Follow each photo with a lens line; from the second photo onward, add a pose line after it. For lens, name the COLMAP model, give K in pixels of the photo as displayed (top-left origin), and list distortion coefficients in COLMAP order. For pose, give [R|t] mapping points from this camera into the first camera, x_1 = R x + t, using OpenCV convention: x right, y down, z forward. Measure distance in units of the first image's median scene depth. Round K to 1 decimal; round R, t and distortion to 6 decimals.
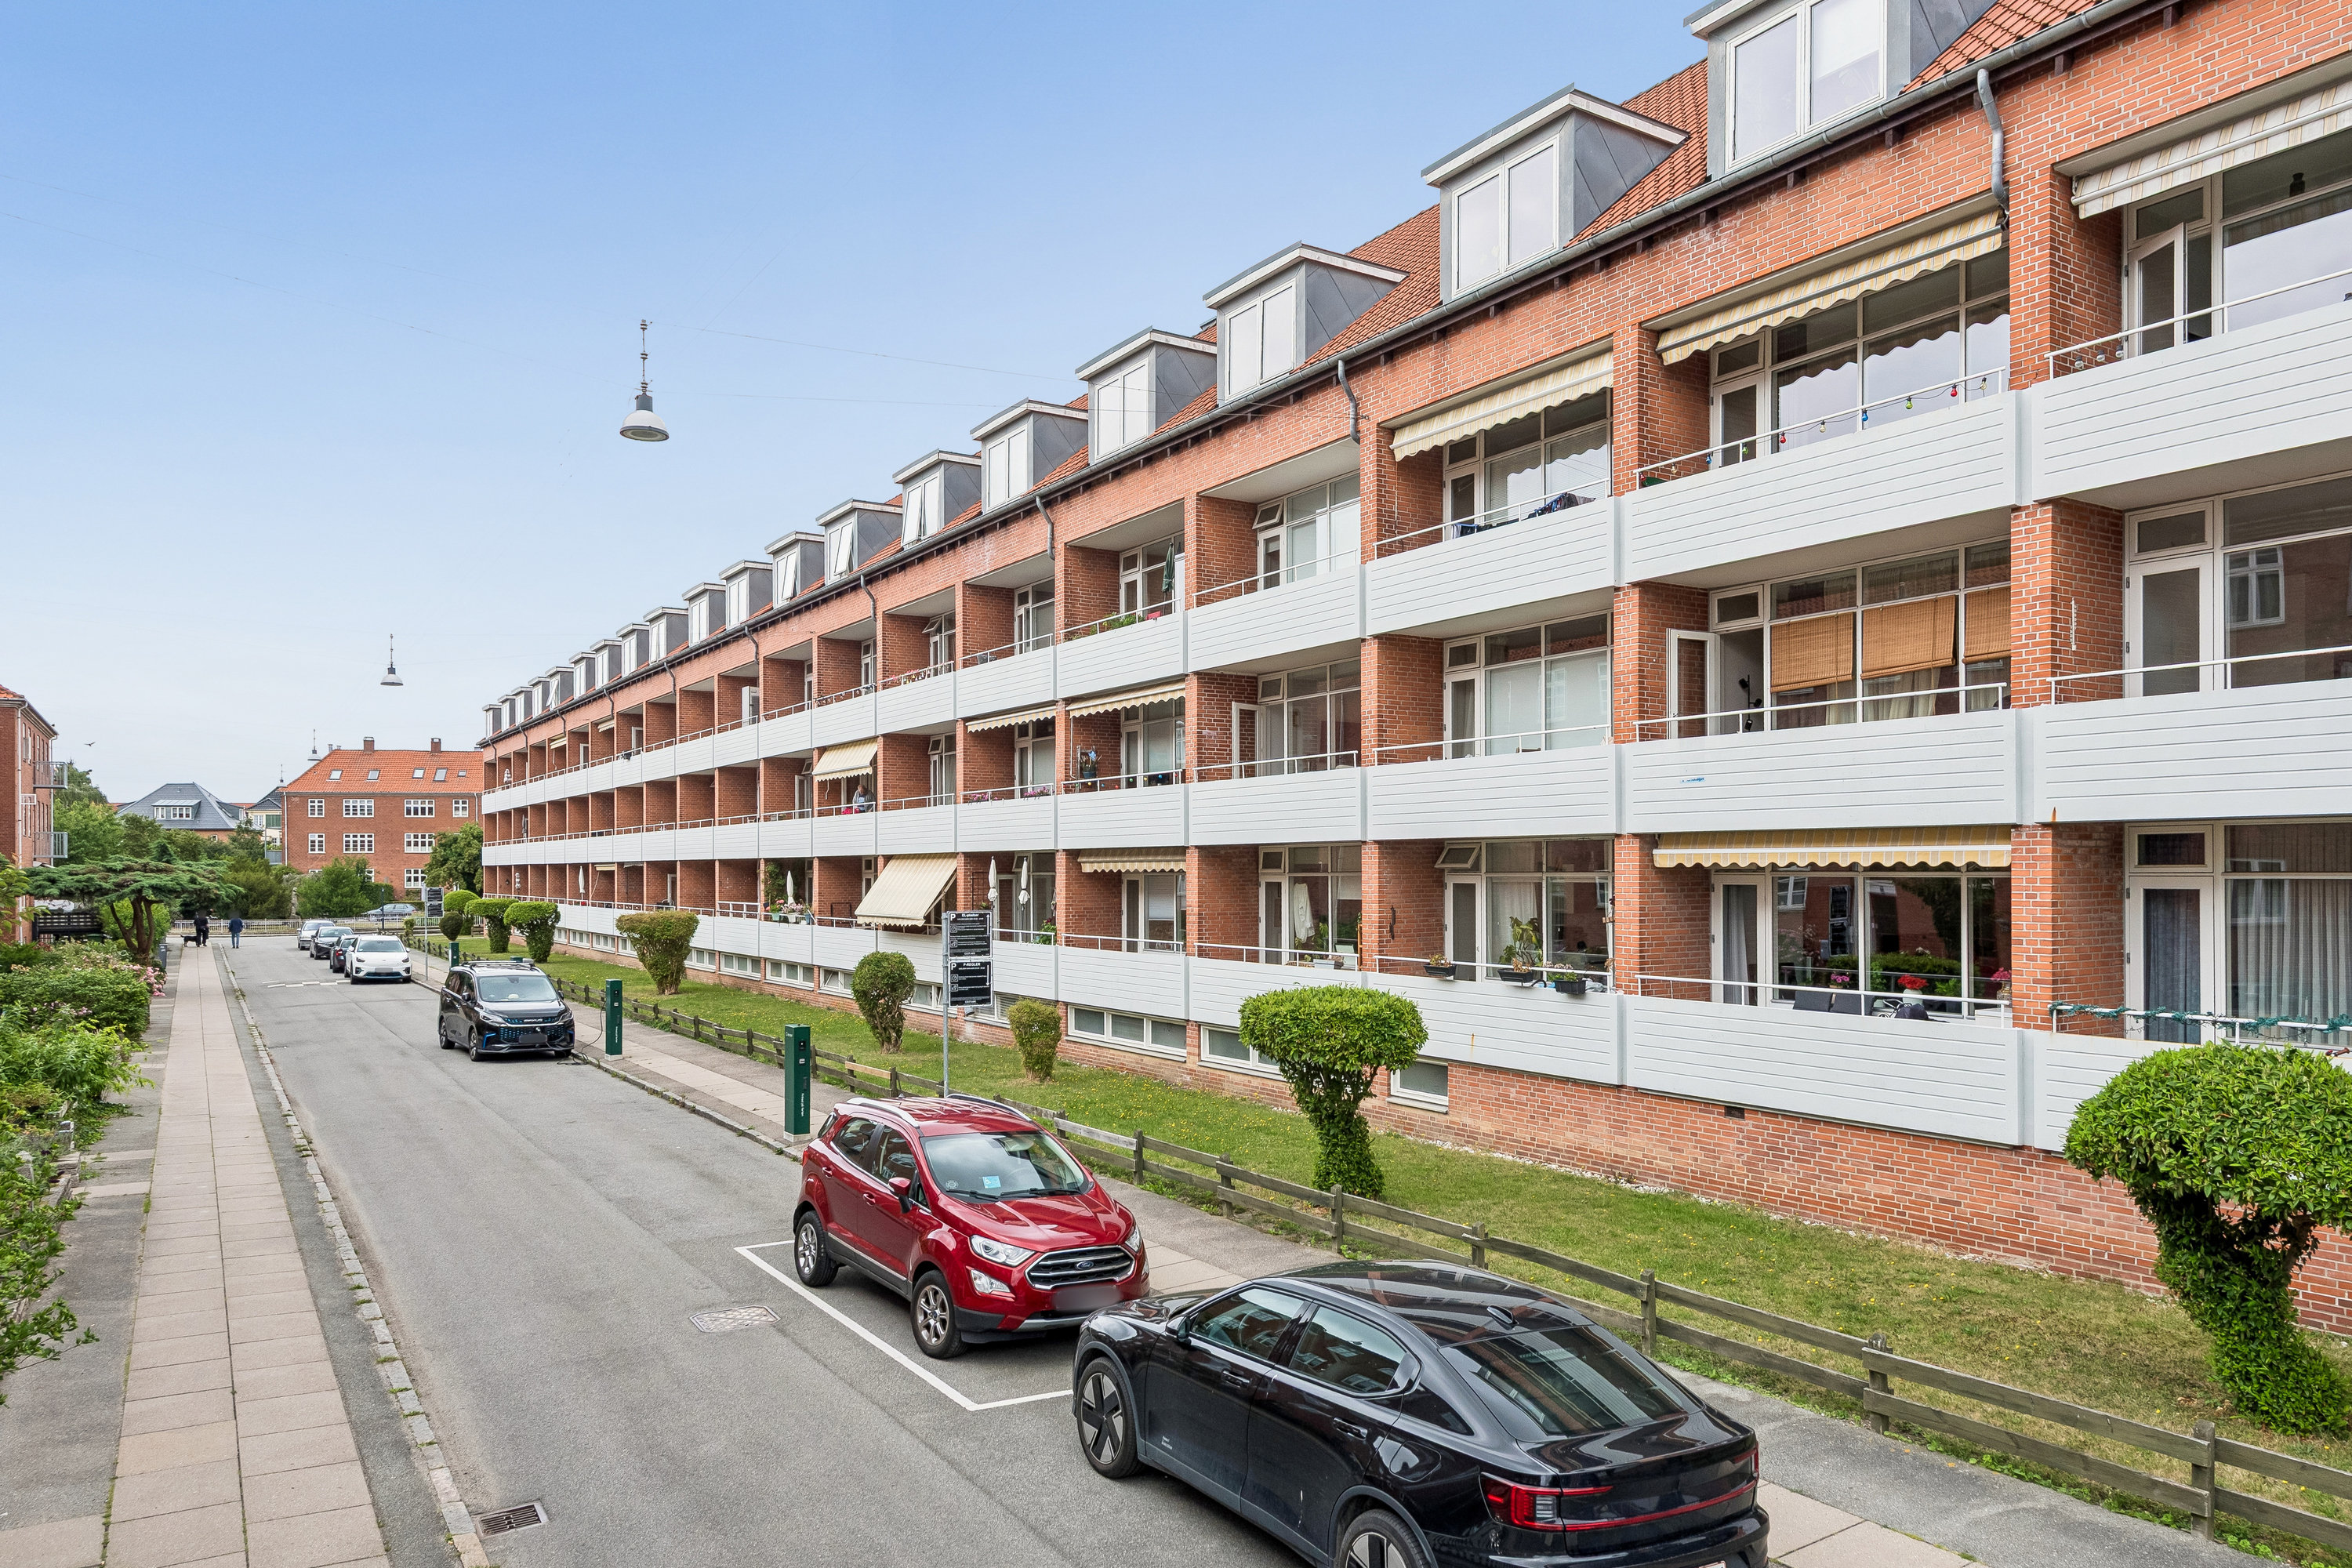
lens RADIAL K [[1531.0, 0, 1179.7], [0, 1531.0, 714.1], [0, 0, 1]] dist [0.004259, 0.001051]
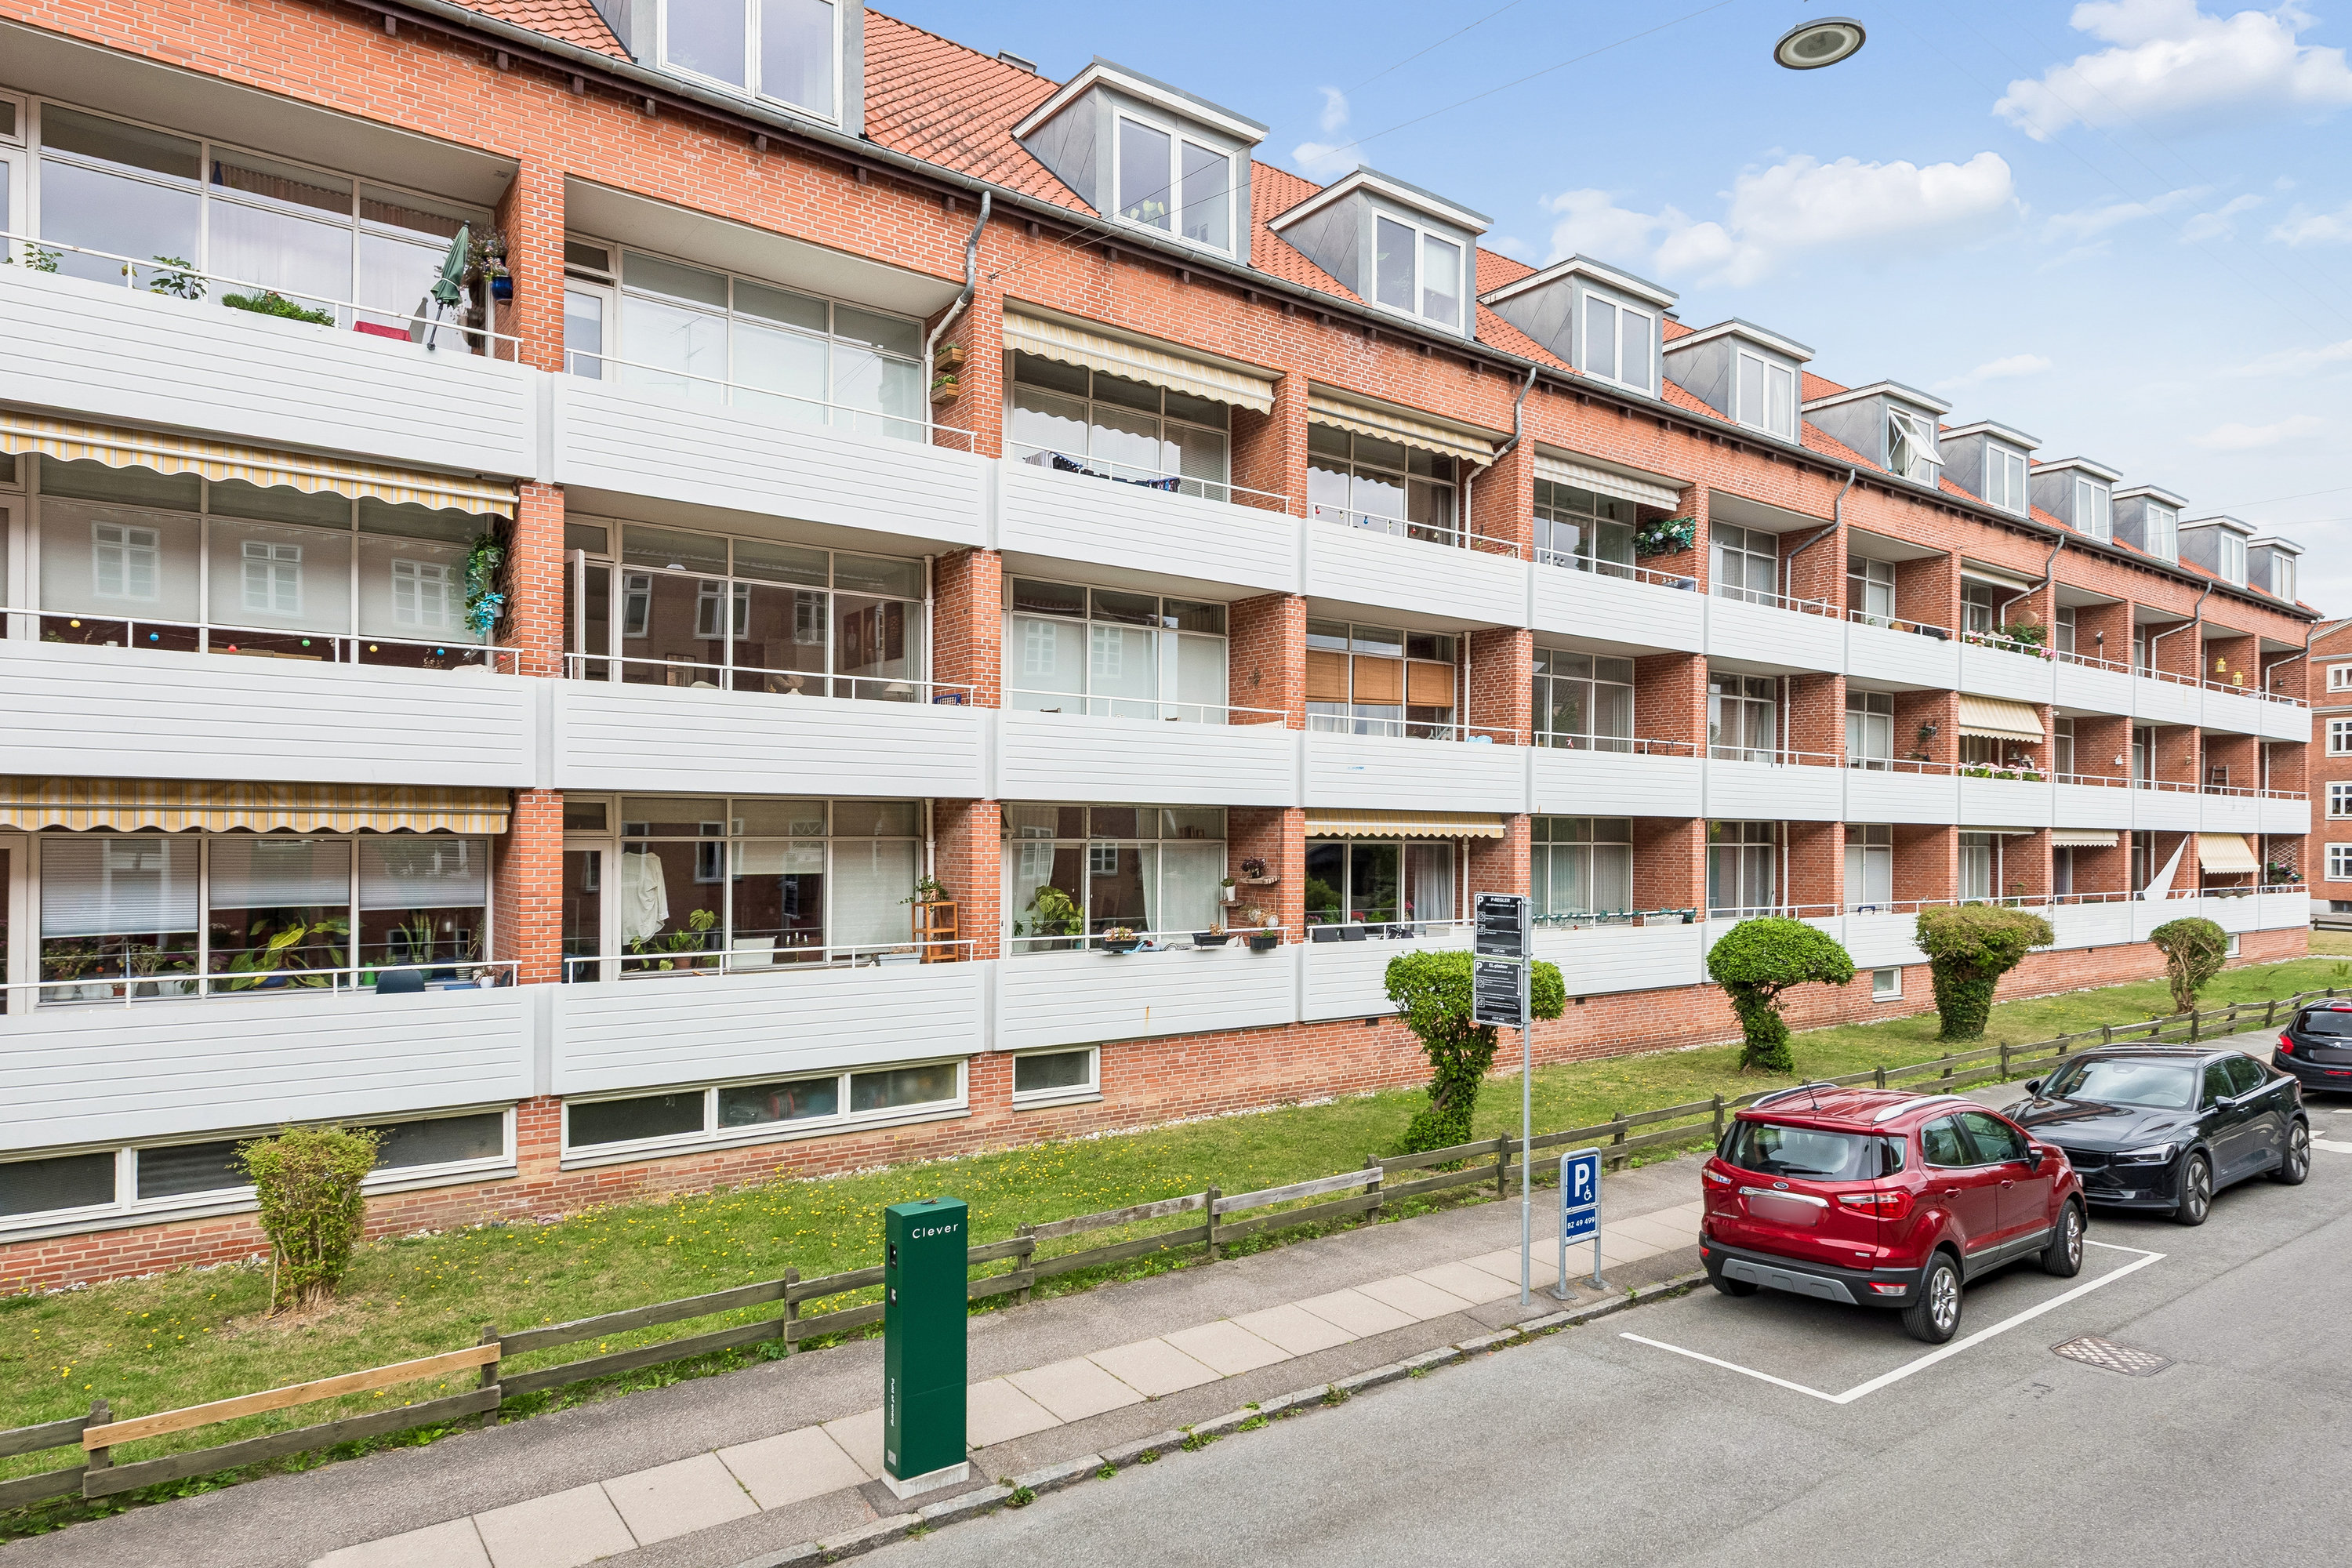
lens RADIAL K [[1359.9, 0, 1162.9], [0, 1359.9, 748.7], [0, 0, 1]] dist [0.000751, -0.000379]
pose [[-0.062698, 0.064892, 0.995921, -0.743440], [-0.109999, 0.991355, -0.071519, 0.120299], [-0.991952, -0.114034, -0.055018, 1.171795]]
